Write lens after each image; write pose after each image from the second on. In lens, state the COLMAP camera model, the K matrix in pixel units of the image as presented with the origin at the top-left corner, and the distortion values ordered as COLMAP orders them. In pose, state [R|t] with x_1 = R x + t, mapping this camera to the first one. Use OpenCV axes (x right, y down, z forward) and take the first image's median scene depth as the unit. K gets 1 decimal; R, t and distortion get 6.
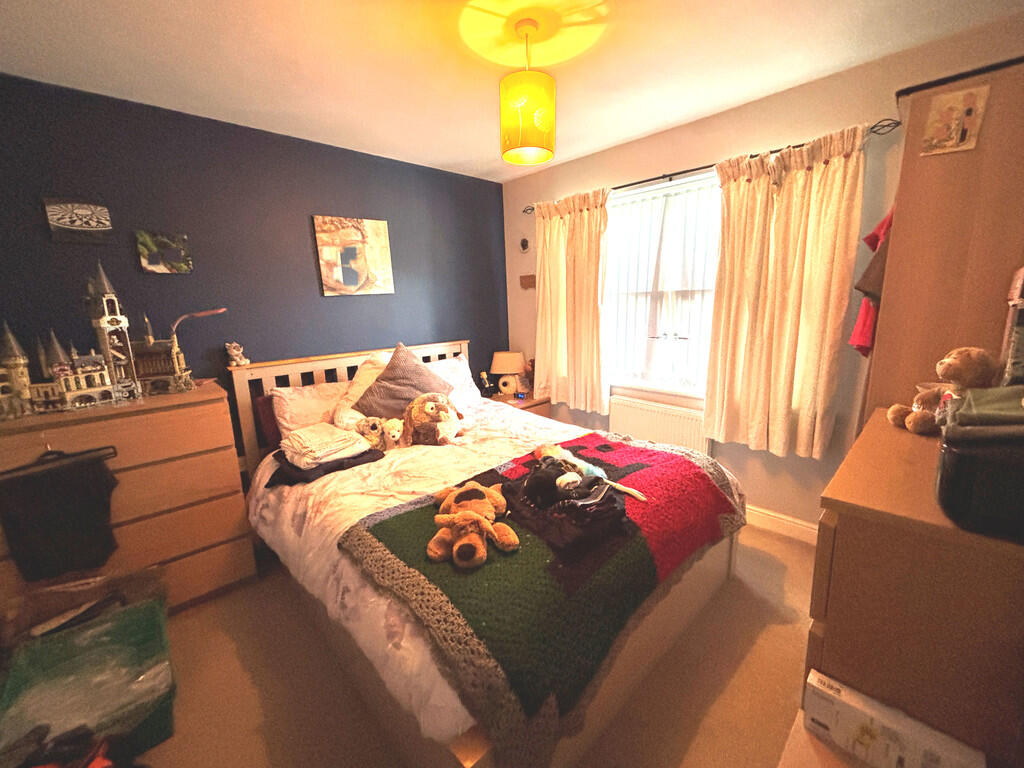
lens RADIAL K [[412.1, 0, 513.8], [0, 412.1, 384.4], [0, 0, 1]] dist [-0.000350, 0.000066]
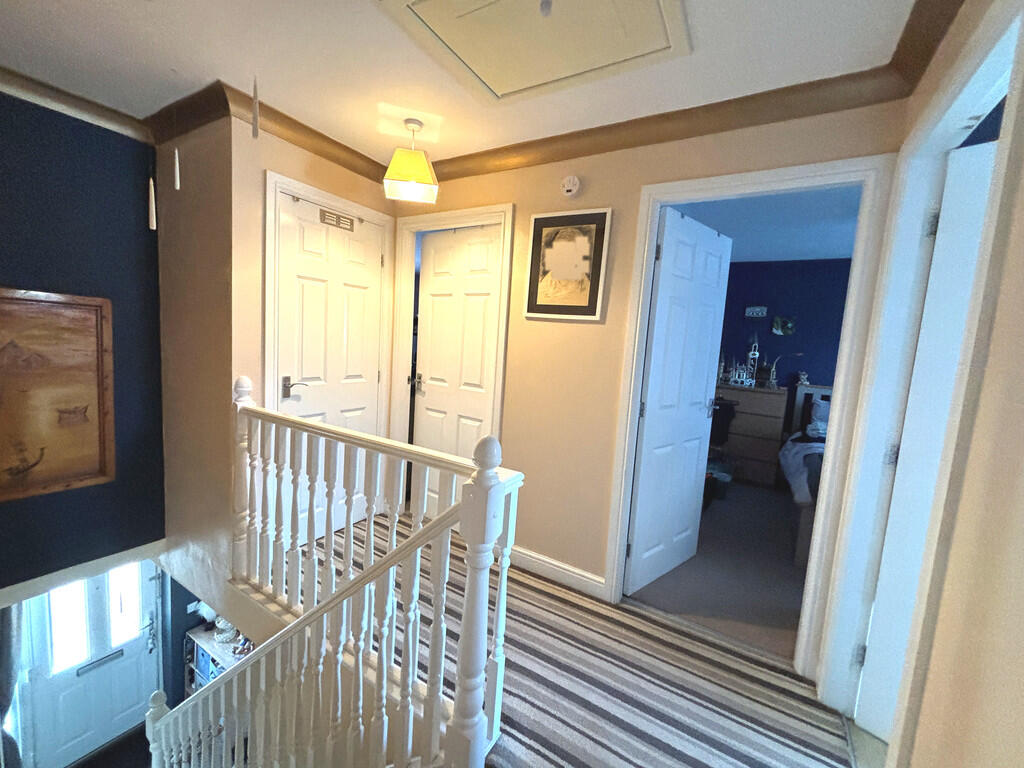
lens RADIAL K [[412.1, 0, 513.3], [0, 412.1, 380.2], [0, 0, 1]] dist [-0.000350, 0.000066]
pose [[0.267856, 0.154773, -0.950946, 0.895842], [-0.261695, 0.961593, 0.082794, 0.150534], [0.927237, 0.226681, 0.298072, -0.915891]]
